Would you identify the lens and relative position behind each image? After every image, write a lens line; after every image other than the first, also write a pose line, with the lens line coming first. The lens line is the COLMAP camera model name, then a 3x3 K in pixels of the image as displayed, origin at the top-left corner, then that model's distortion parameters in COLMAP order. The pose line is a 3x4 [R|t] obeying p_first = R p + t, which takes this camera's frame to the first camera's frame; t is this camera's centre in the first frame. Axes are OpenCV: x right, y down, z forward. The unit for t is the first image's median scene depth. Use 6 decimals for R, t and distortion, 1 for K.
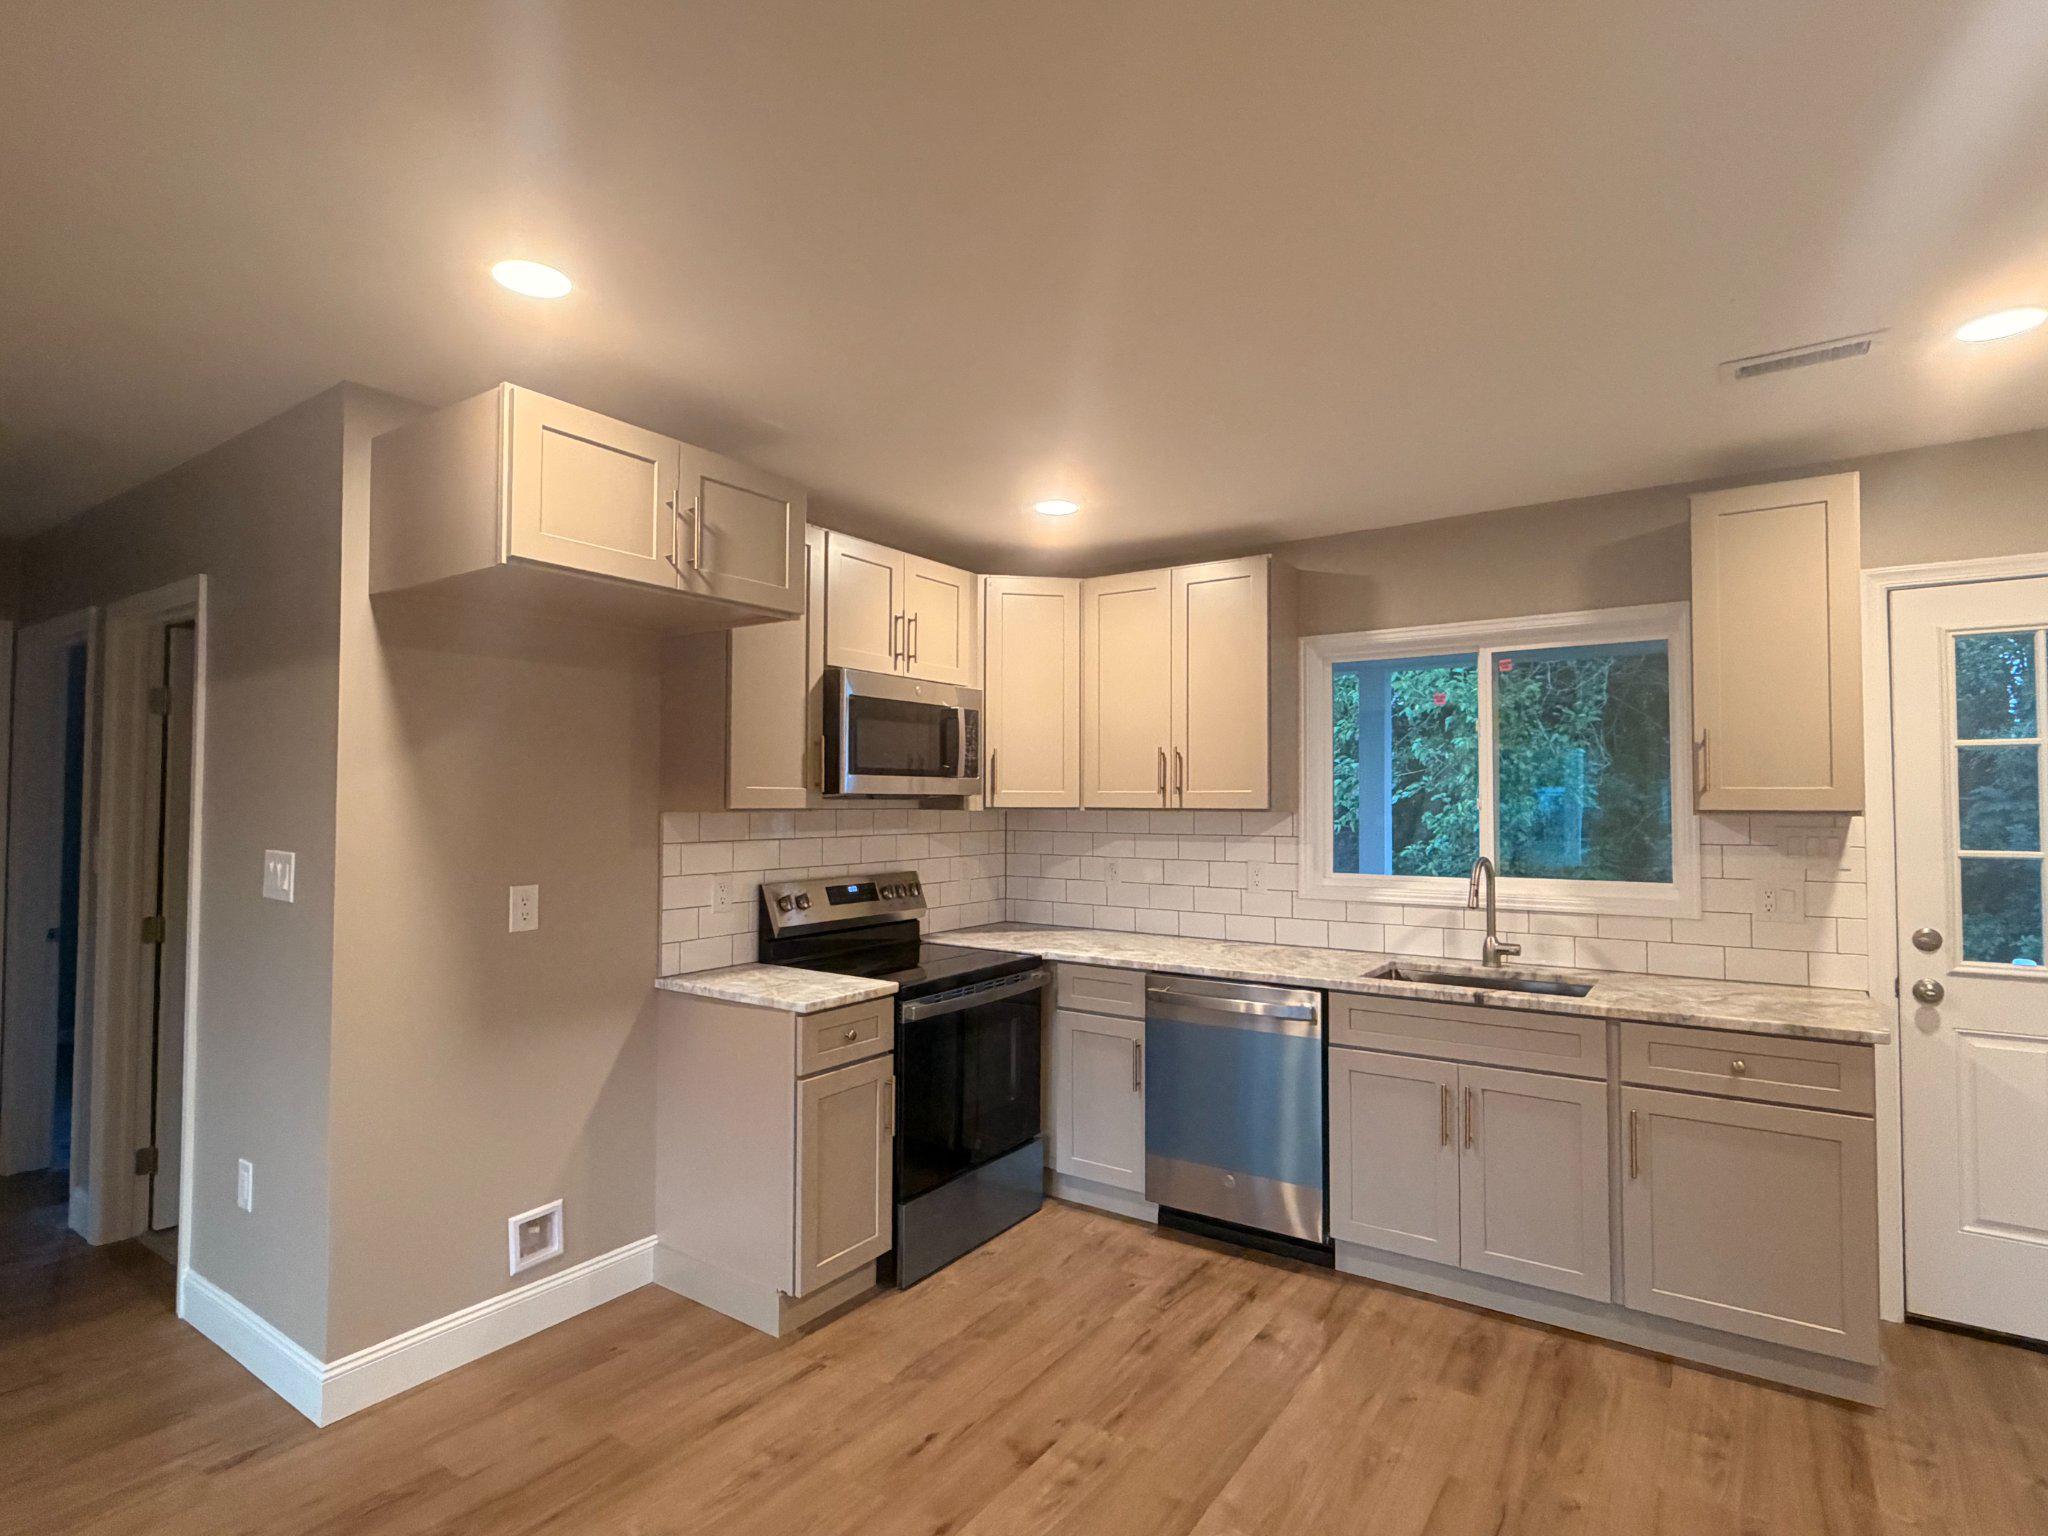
lens RADIAL K [[1047.1, 0, 1024.0], [0, 1047.1, 771.4], [0, 0, 1]] dist [0.000061, 0.000446]
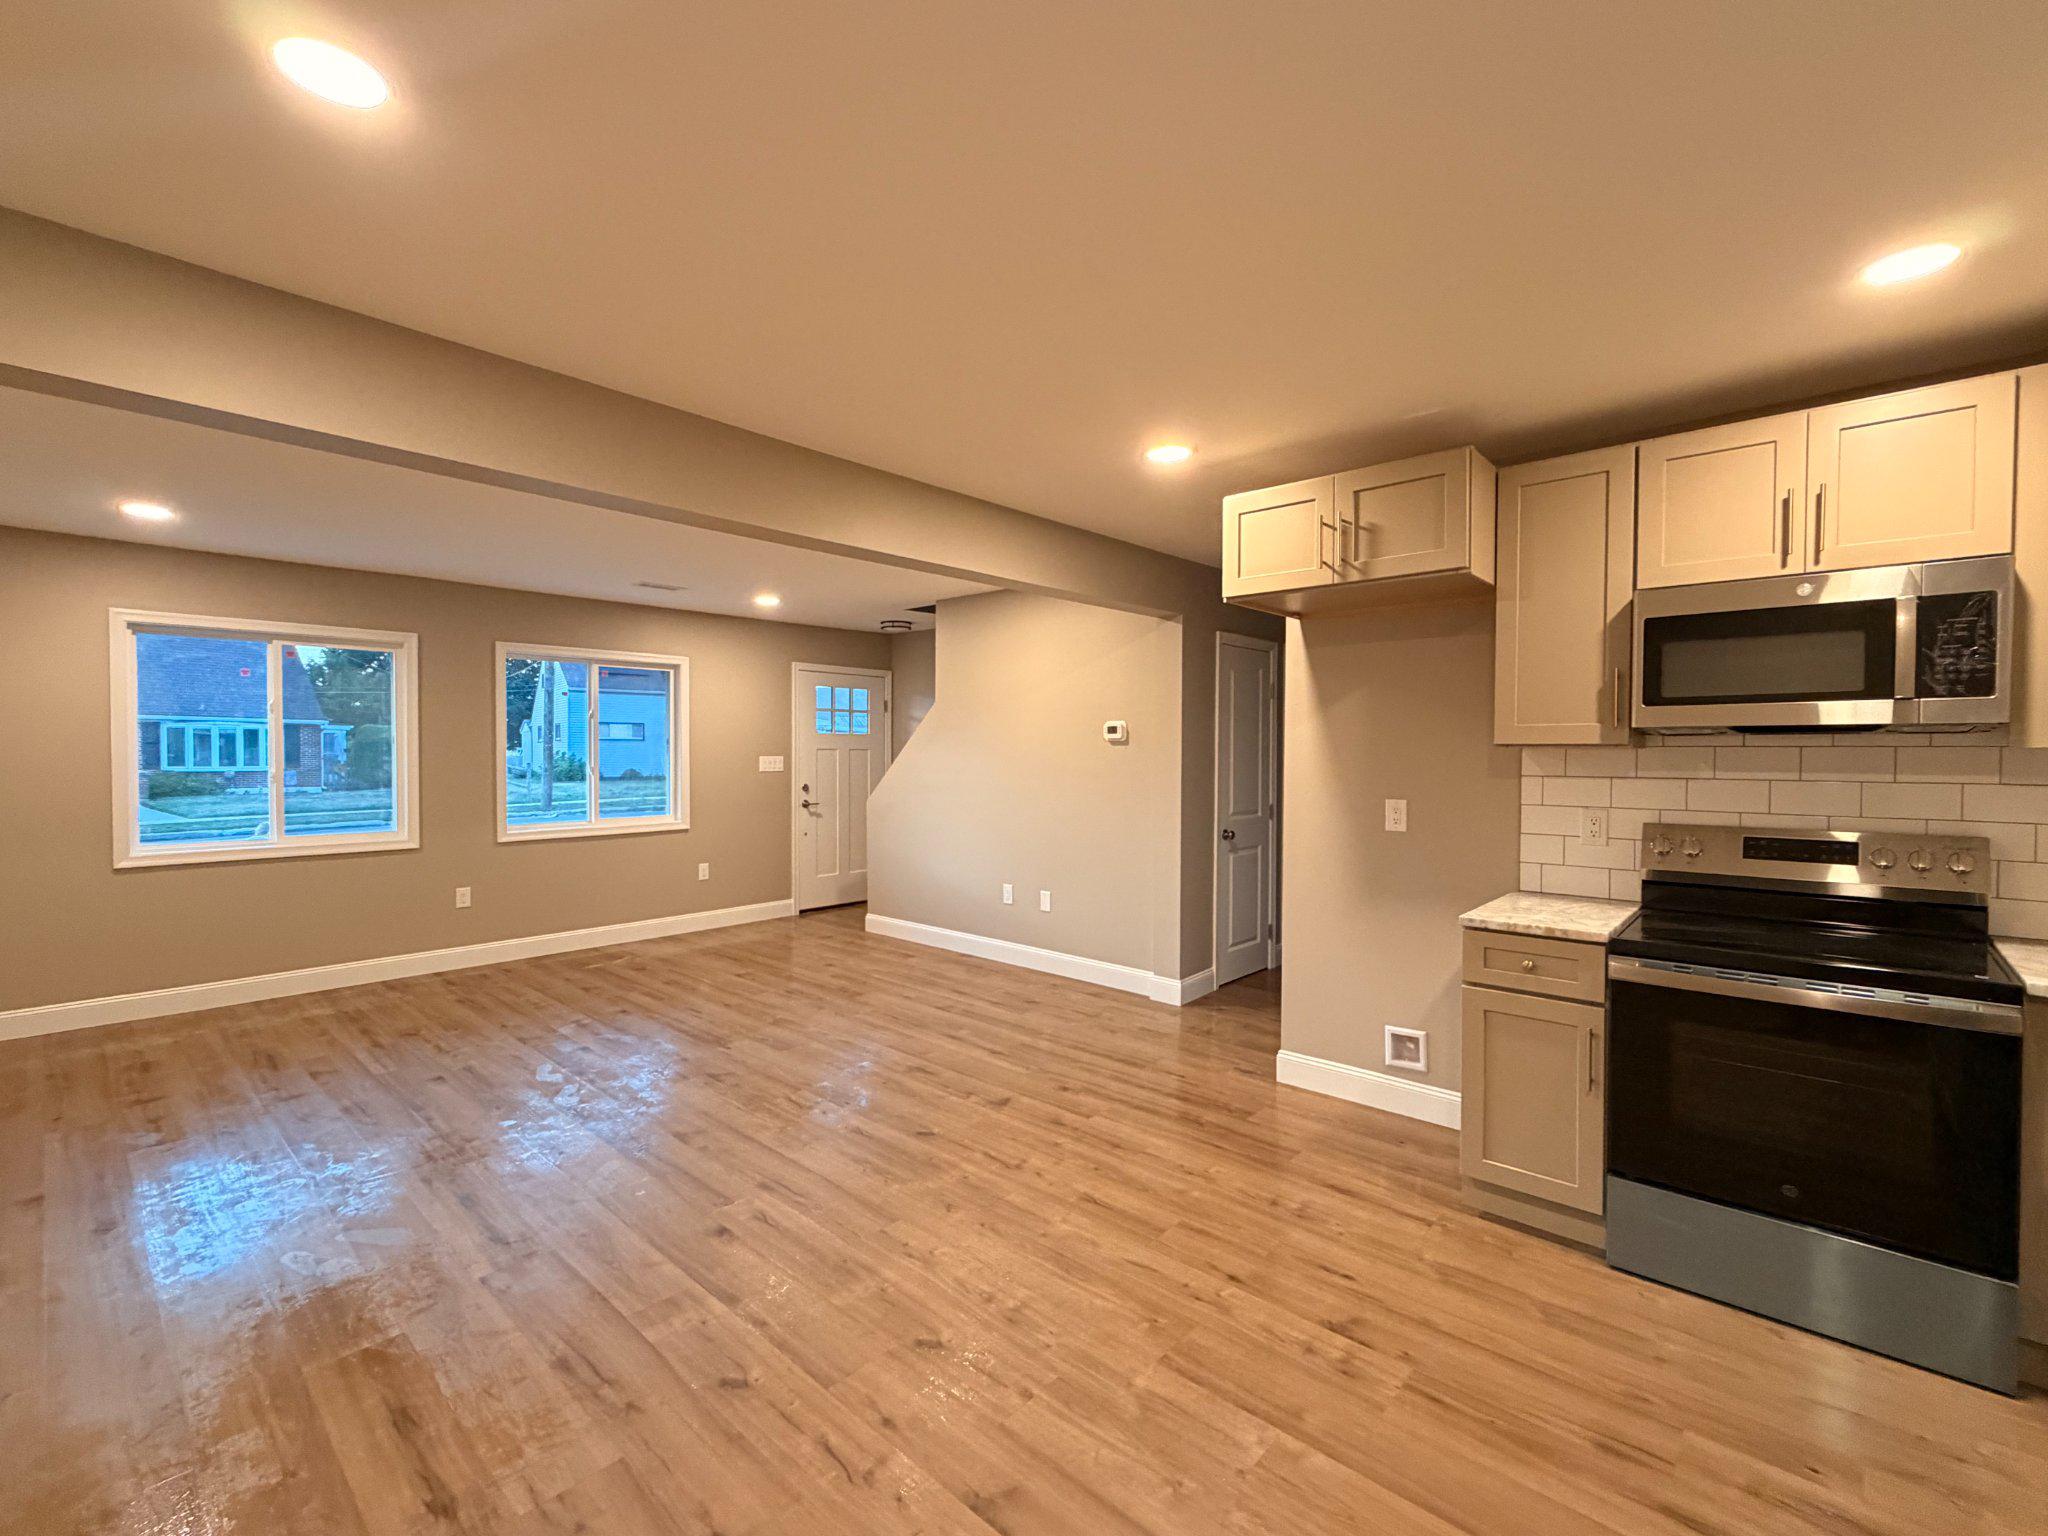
lens RADIAL K [[888.7, 0, 1024.0], [0, 888.7, 768.0], [0, 0, 1]] dist [-0.000002, 0.000282]
pose [[-0.133183, 0.015568, -0.990969, 0.673173], [0.025601, 0.999597, 0.012263, 0.033301], [0.990761, -0.023737, -0.133528, 0.567351]]
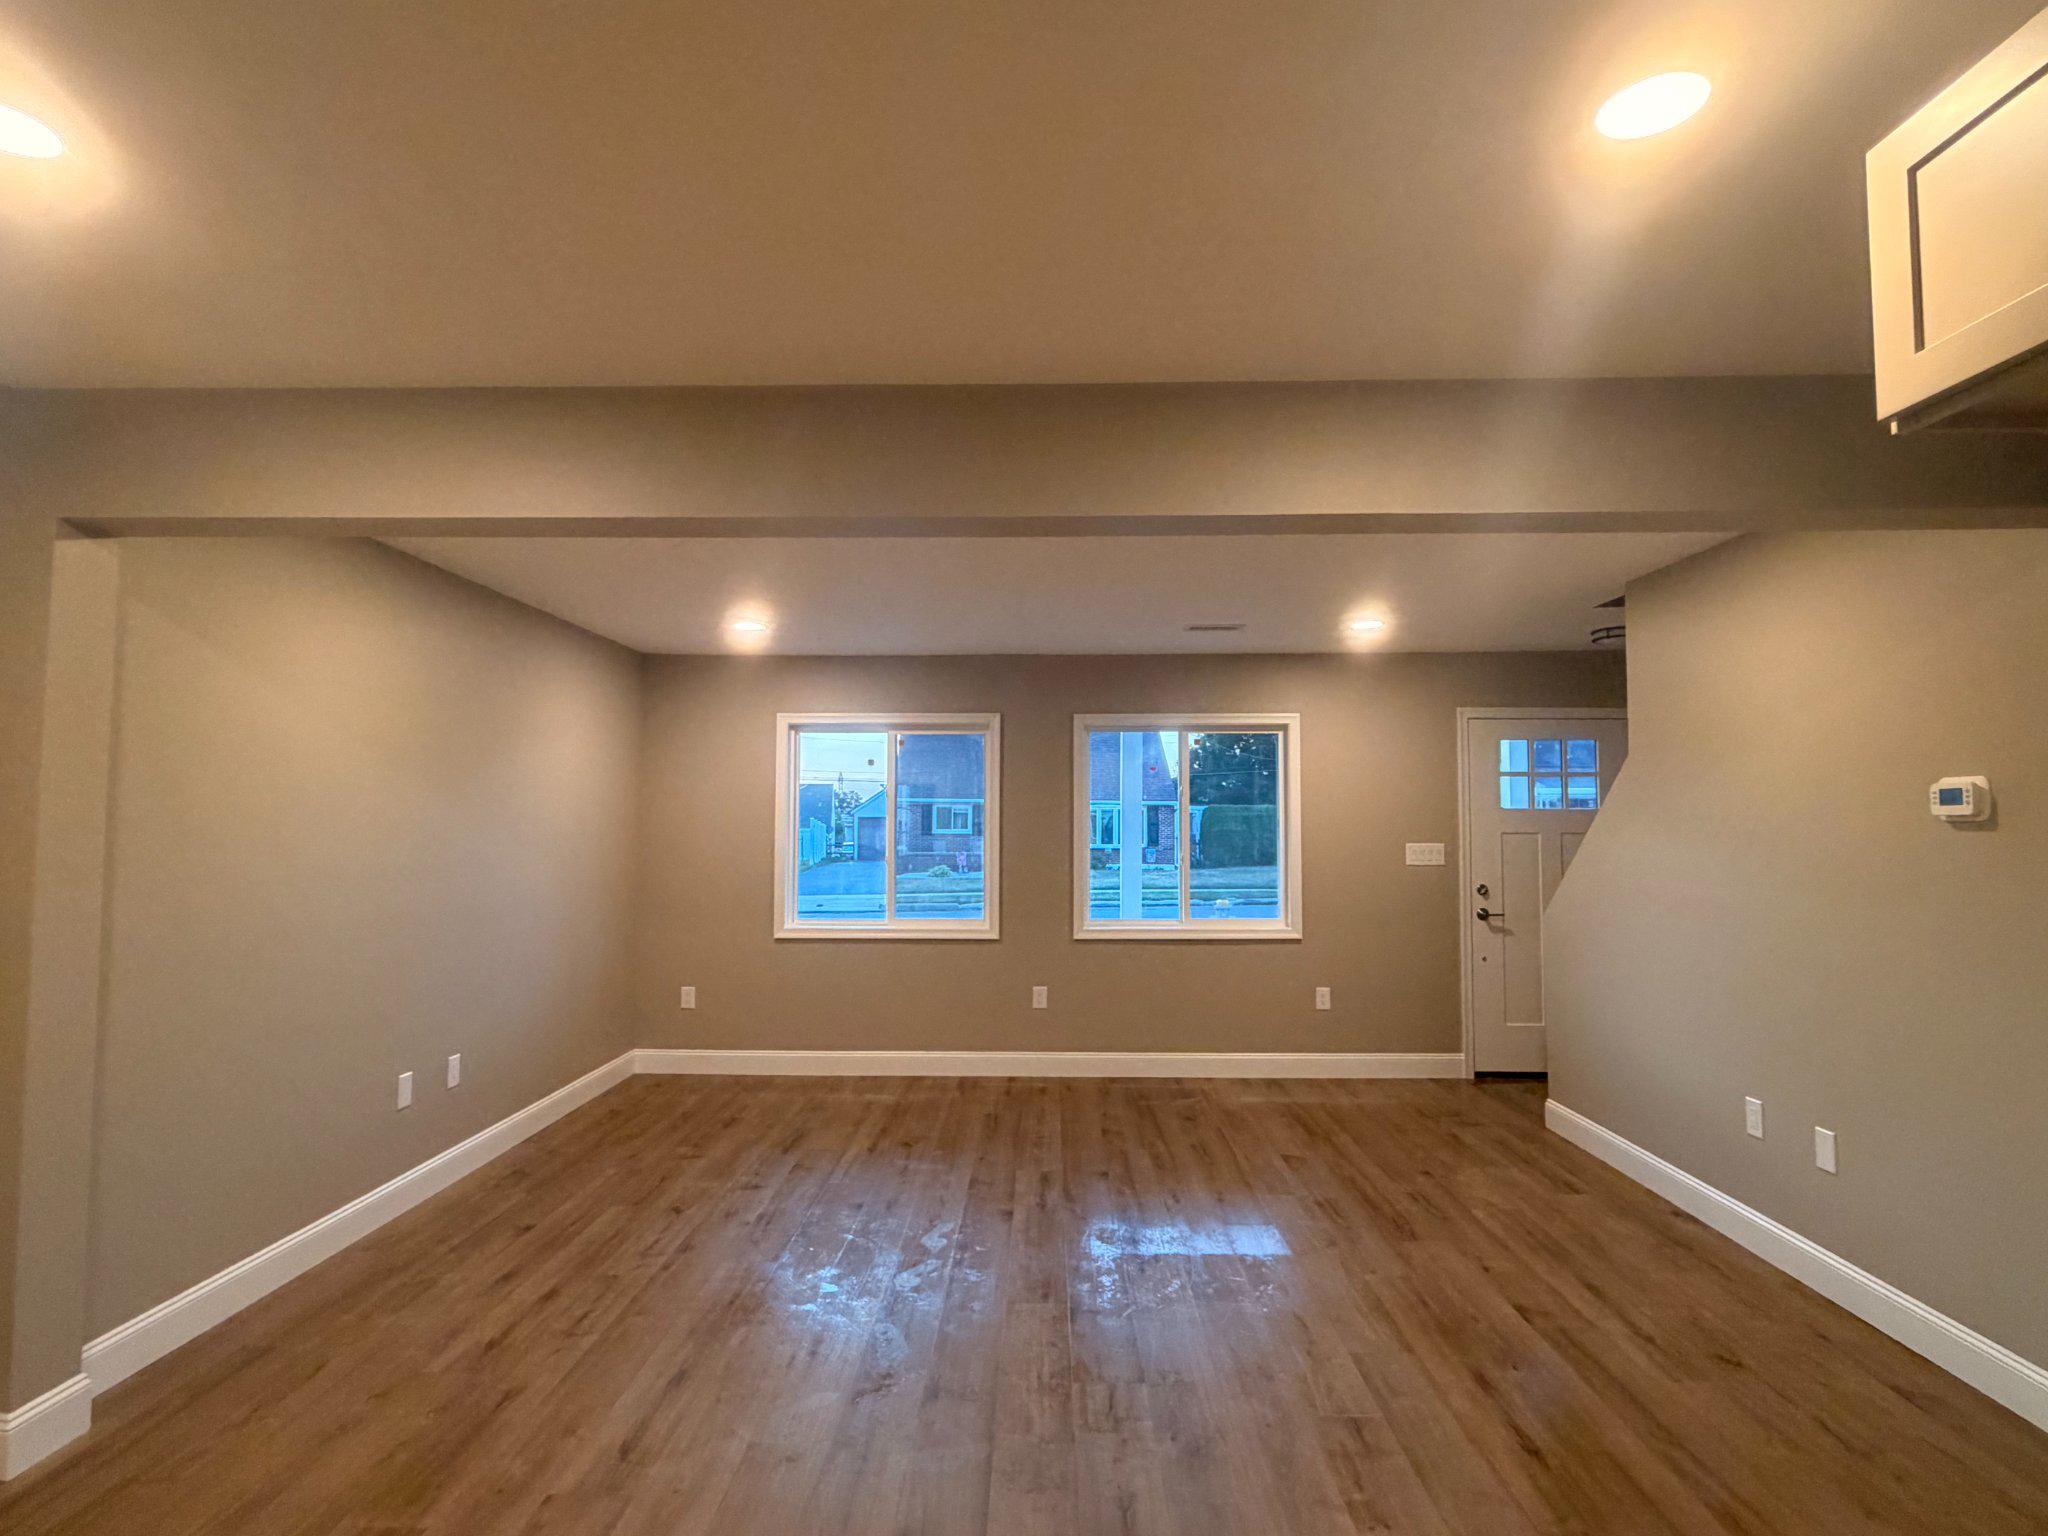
lens RADIAL K [[1047.1, 0, 1024.0], [0, 1047.1, 771.4], [0, 0, 1]] dist [0.000061, 0.000446]
pose [[-0.836670, -0.033466, -0.546684, 0.167291], [0.011880, 0.996788, -0.079202, 0.026319], [0.547579, -0.072760, -0.833585, 0.802780]]
